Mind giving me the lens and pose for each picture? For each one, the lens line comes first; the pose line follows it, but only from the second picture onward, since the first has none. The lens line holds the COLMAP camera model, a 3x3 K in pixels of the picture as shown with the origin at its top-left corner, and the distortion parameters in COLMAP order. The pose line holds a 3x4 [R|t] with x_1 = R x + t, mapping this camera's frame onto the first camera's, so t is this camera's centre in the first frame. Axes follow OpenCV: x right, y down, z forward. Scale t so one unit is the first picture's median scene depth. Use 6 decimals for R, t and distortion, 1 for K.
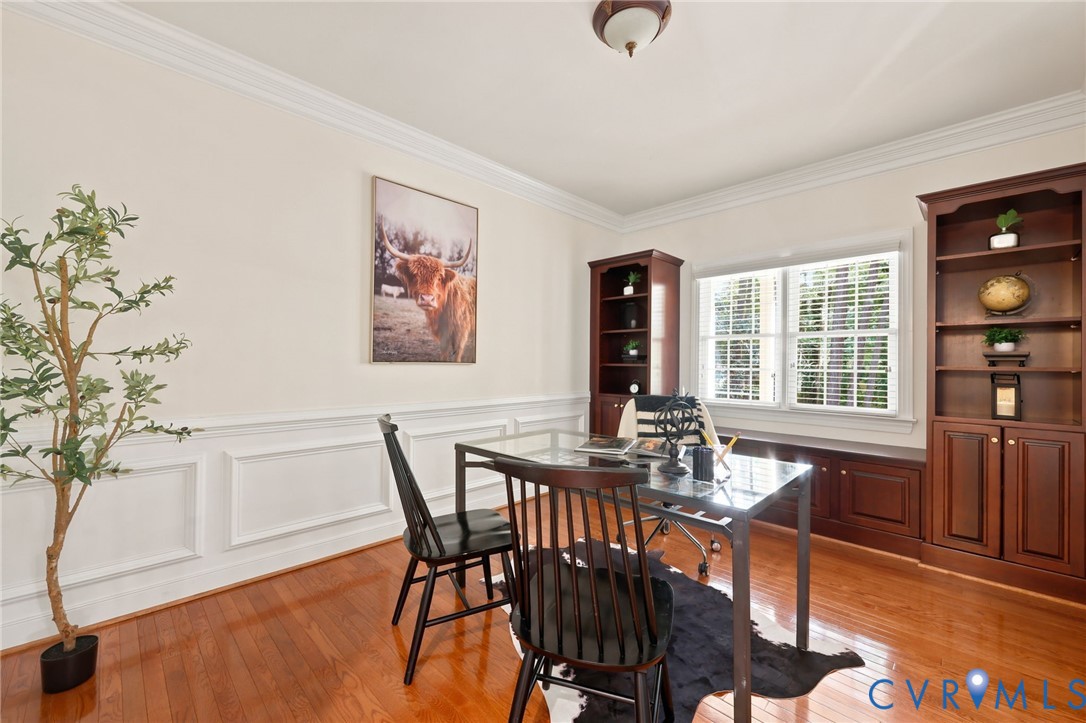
lens RADIAL K [[449.8, 0, 545.1], [0, 449.8, 363.7], [0, 0, 1]] dist [-0.003527, 0.000518]
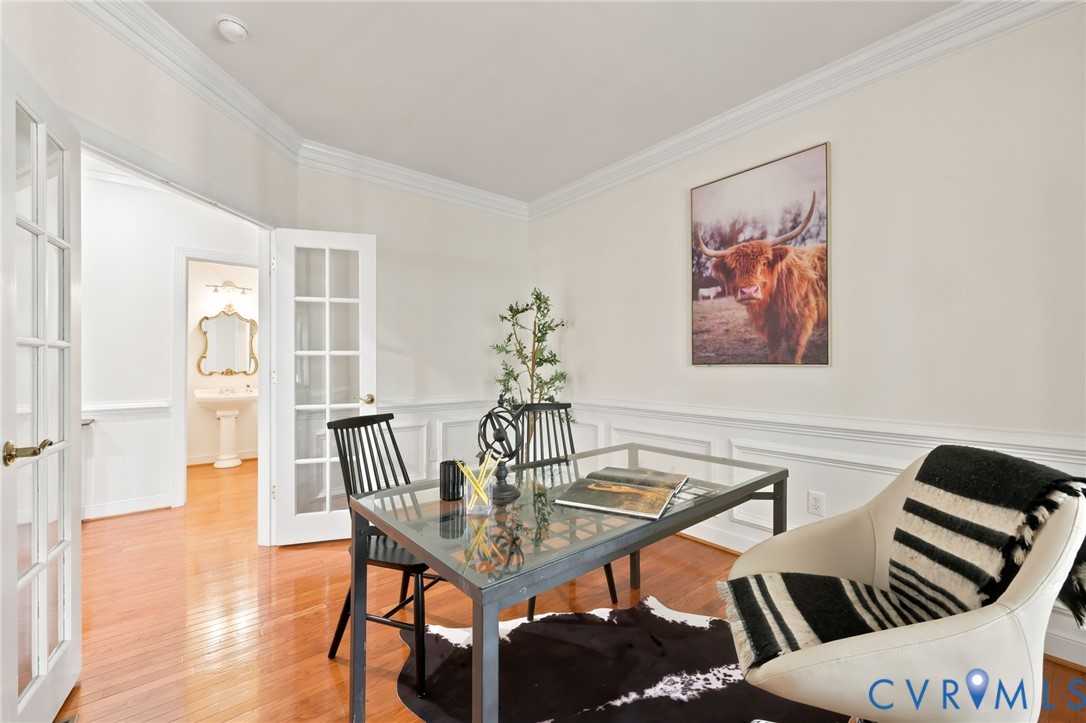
lens RADIAL K [[449.8, 0, 543.9], [0, 449.8, 364.1], [0, 0, 1]] dist [-0.003527, 0.000518]
pose [[-0.107803, -0.006123, -0.994153, 0.647457], [0.007384, 0.999949, -0.006959, -0.000345], [0.994145, -0.008091, -0.107753, 0.701672]]
